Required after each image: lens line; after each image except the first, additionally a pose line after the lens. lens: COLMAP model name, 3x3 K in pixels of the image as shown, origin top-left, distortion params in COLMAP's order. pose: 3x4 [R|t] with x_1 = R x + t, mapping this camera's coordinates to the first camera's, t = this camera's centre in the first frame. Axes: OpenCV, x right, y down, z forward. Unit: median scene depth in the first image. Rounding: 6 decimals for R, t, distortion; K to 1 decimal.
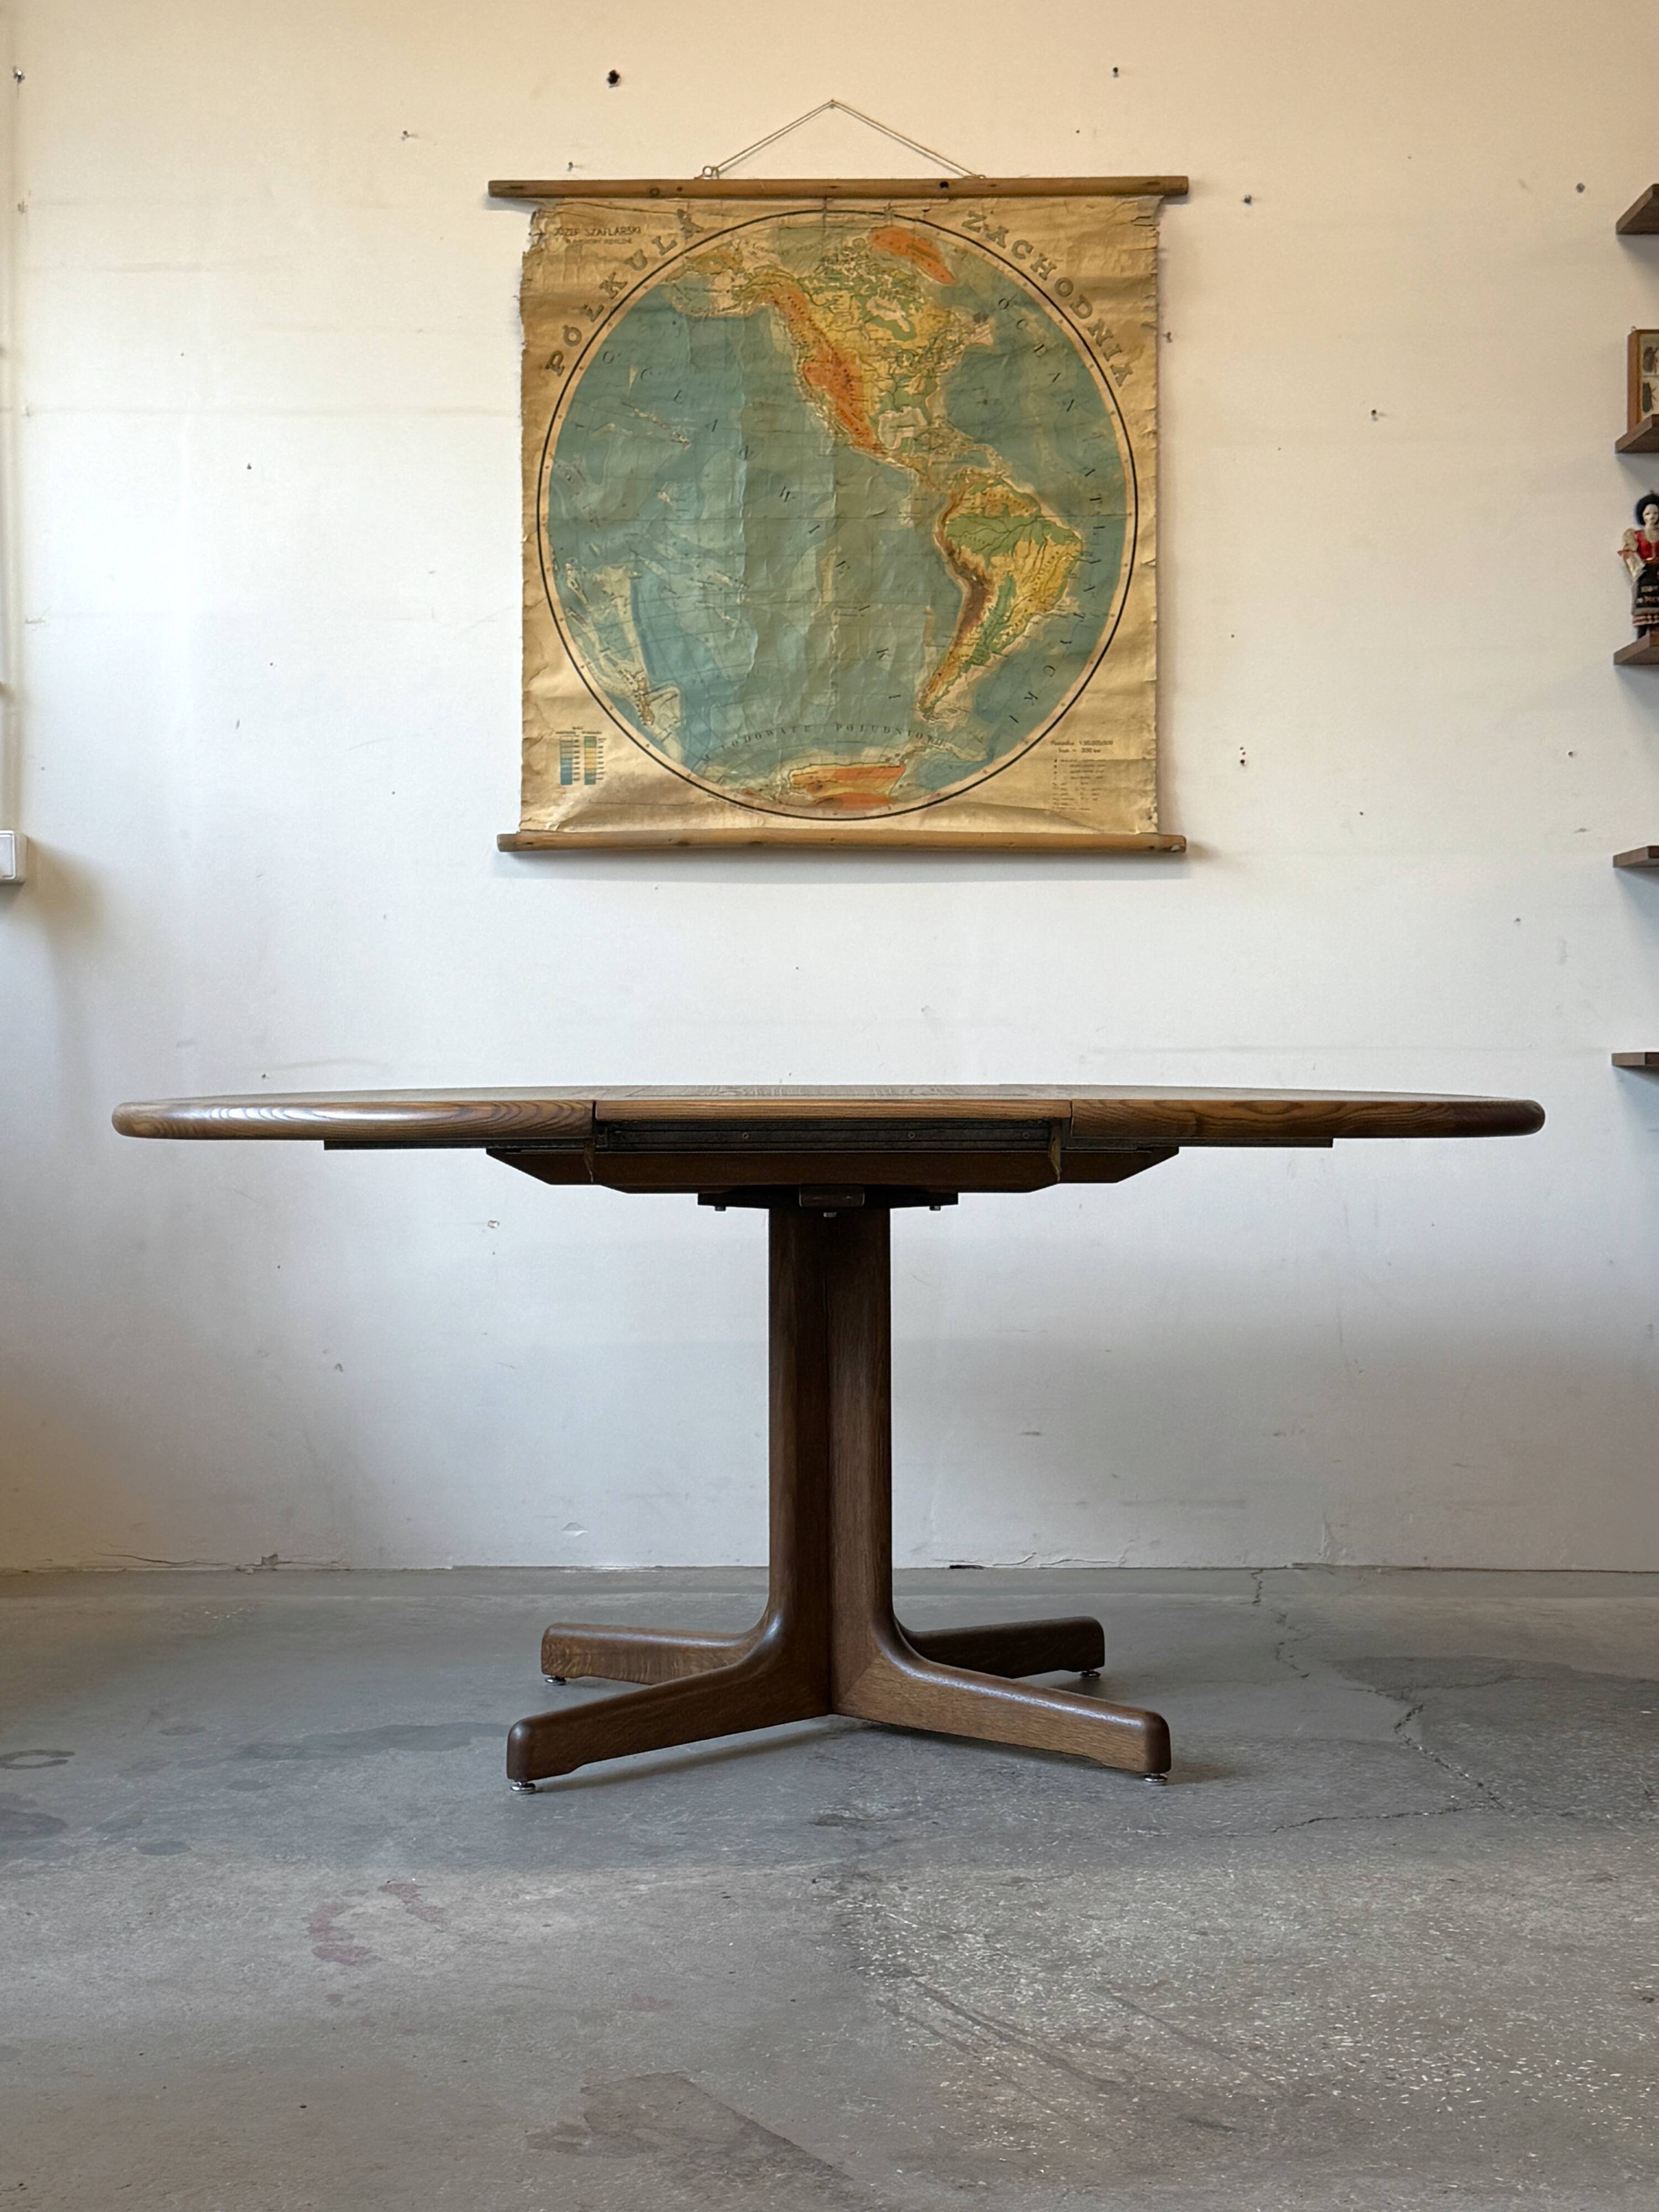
lens RADIAL K [[3033.6, 0, 829.5], [0, 3033.6, 1106.0], [0, 0, 1]] dist [0.122905, -0.062964]
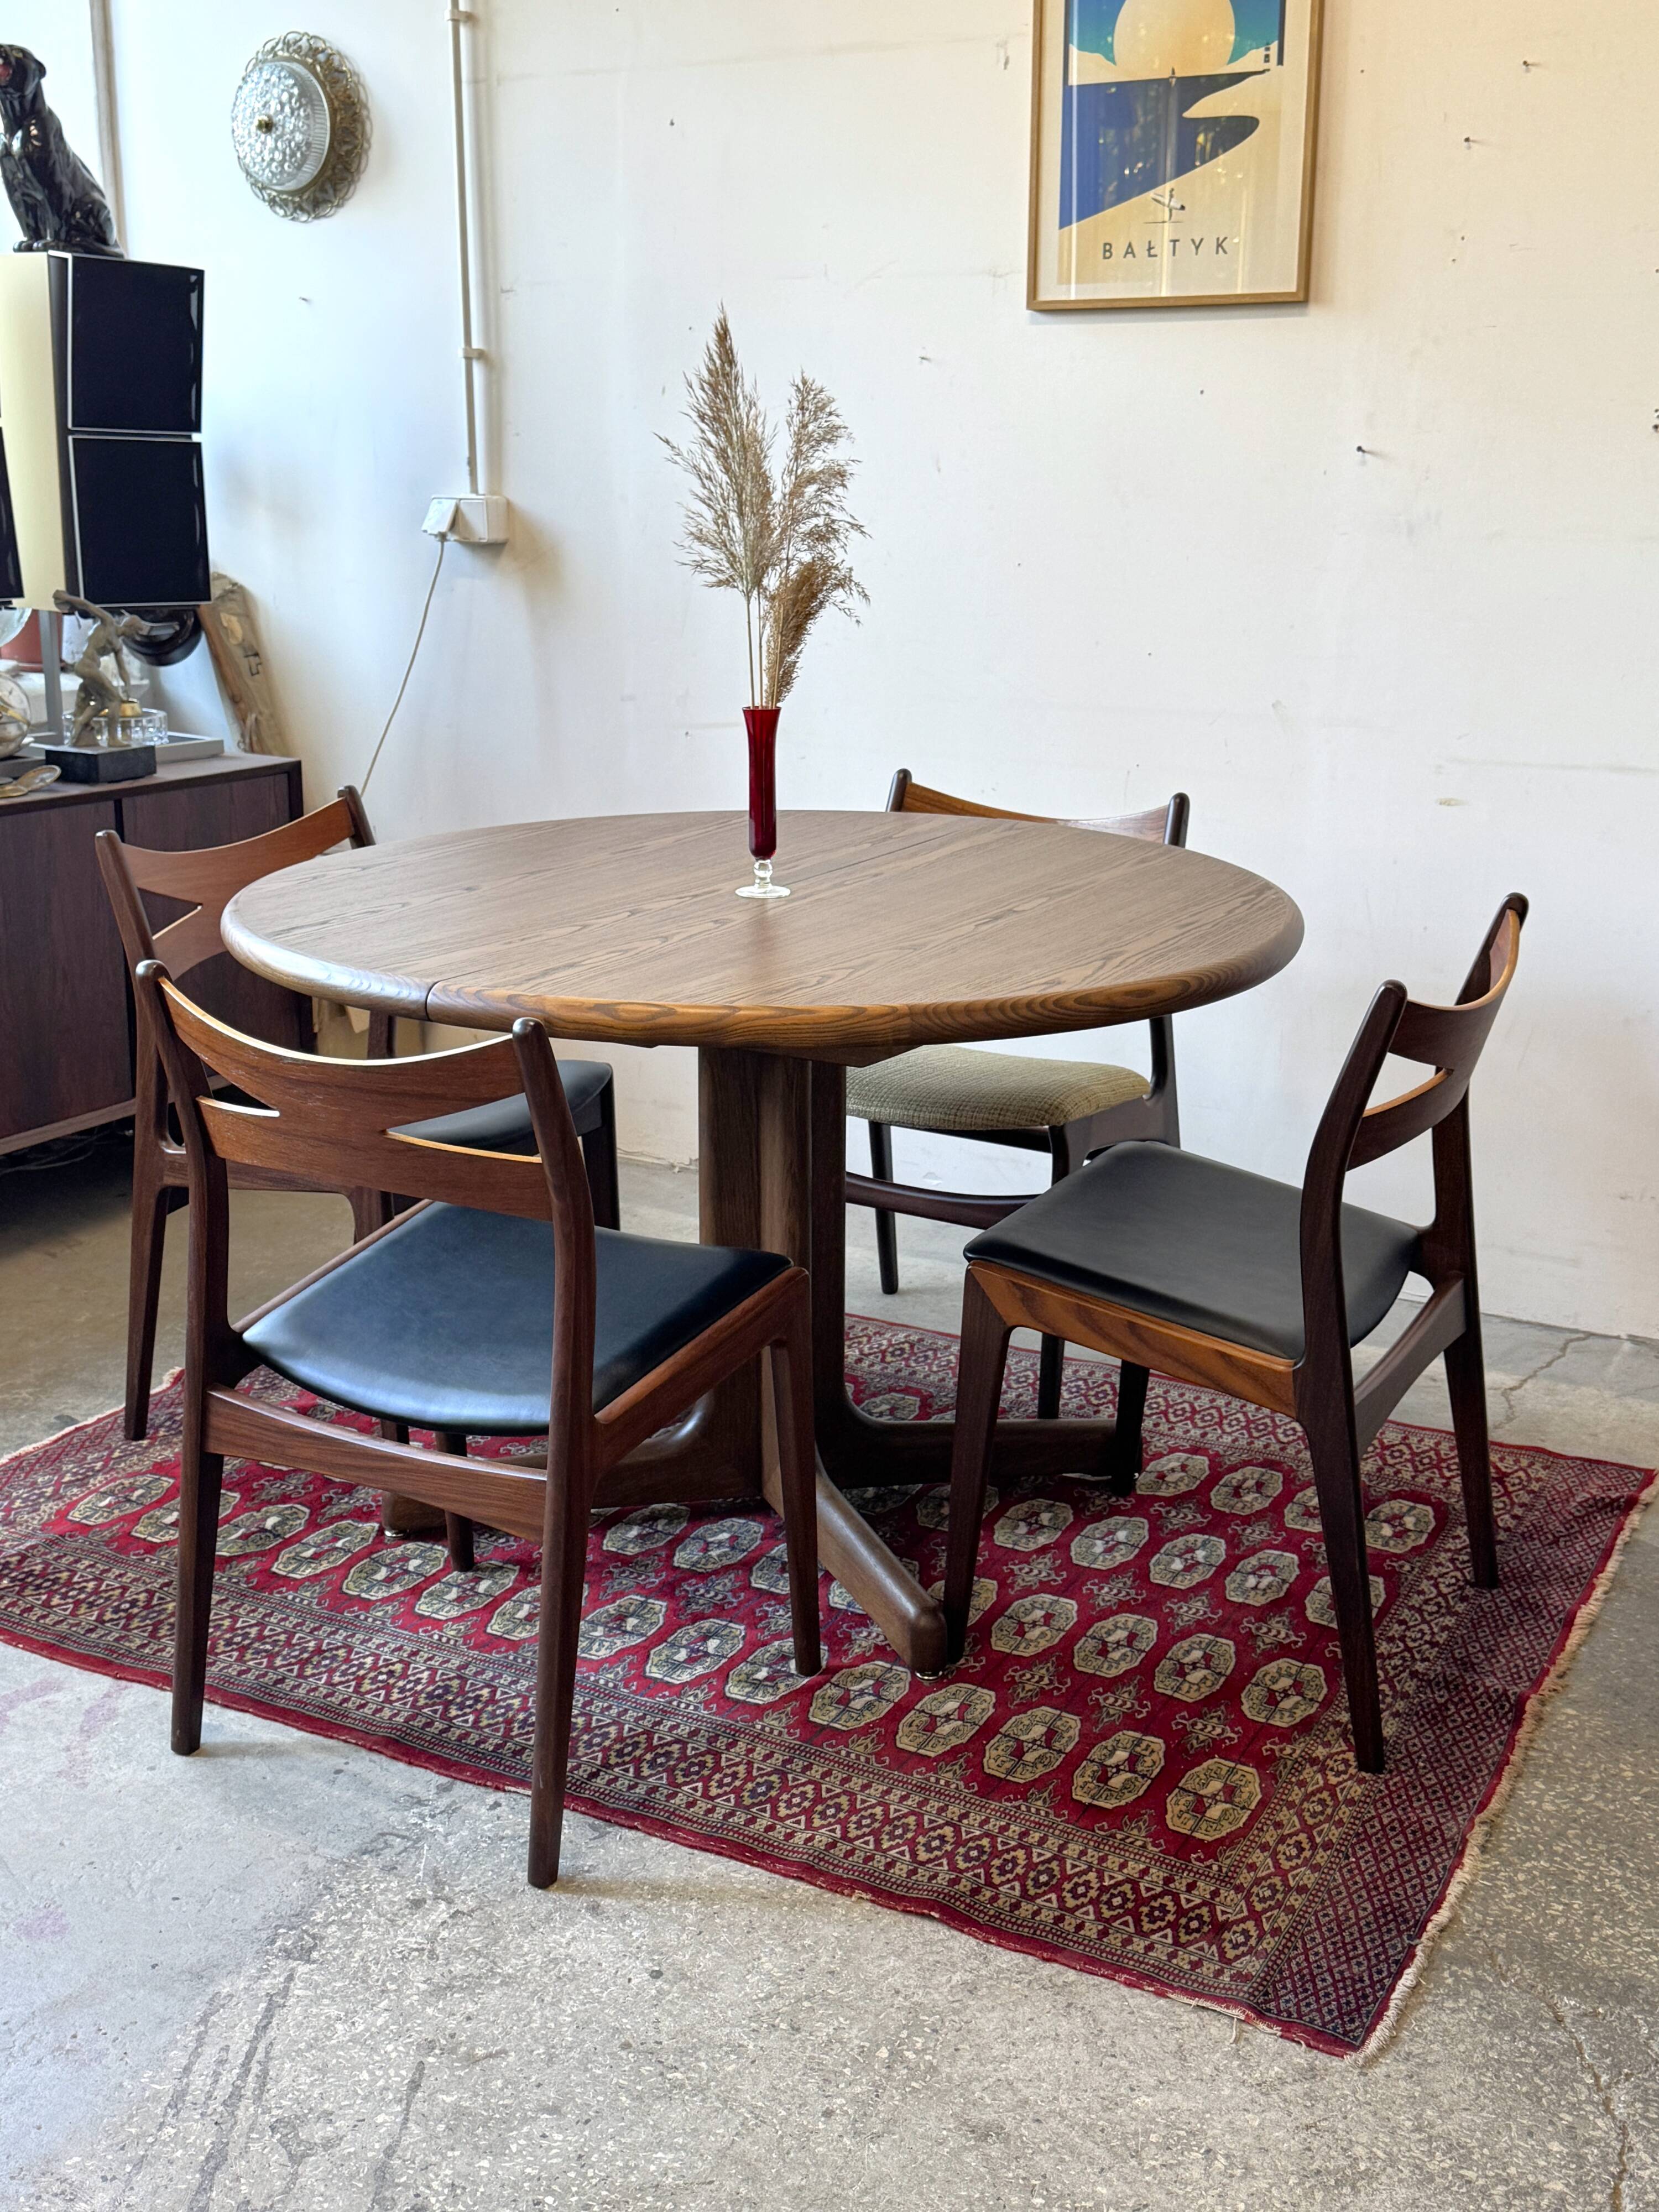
lens RADIAL K [[2395.2, 0, 829.5], [0, 2395.2, 1106.0], [0, 0, 1]] dist [0.175720, -0.406370]
pose [[0.867146, 0.137427, -0.478719, 0.286914], [-0.013821, 0.967448, 0.252694, -0.099149], [0.497863, -0.212506, 0.840817, 0.281585]]
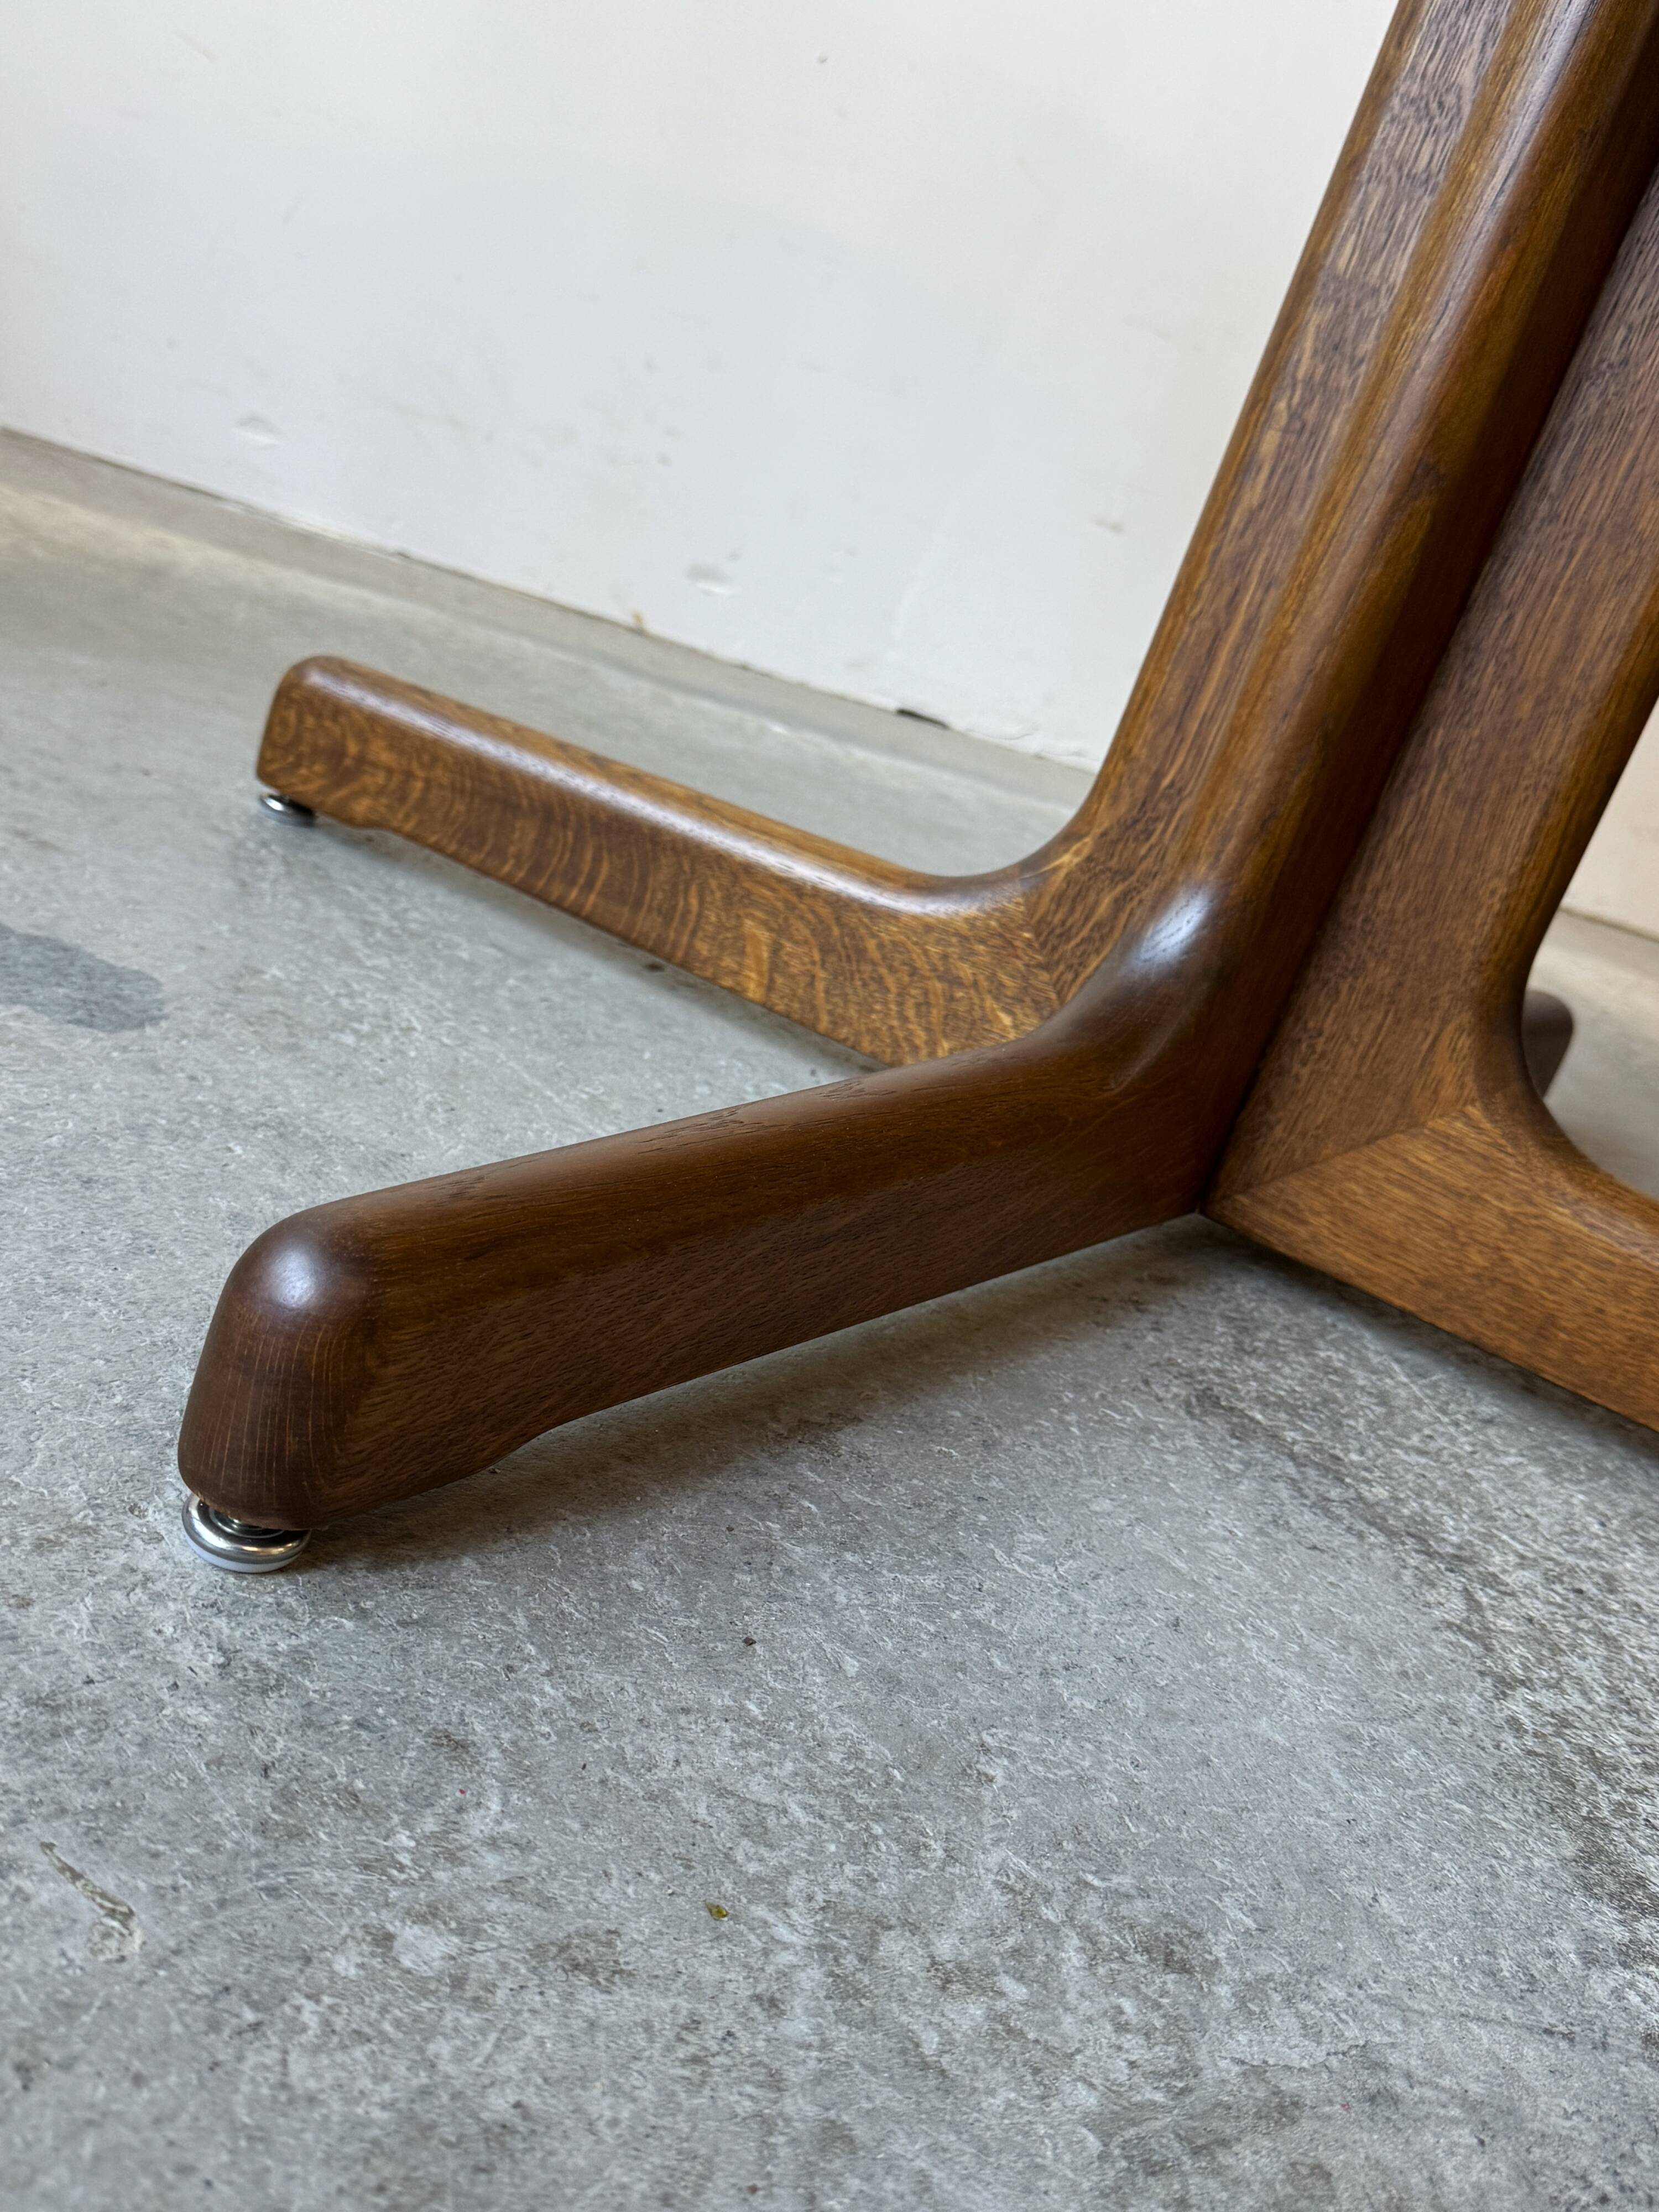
lens RADIAL K [[2006.0, 0, 829.5], [0, 2006.0, 1106.0], [0, 0, 1]] dist [0.110894, -0.227508]
pose [[0.923171, 0.221017, 0.314494, -0.078228], [-0.320544, 0.894195, 0.312518, 0.103835], [-0.212147, -0.389317, 0.896340, 0.631766]]
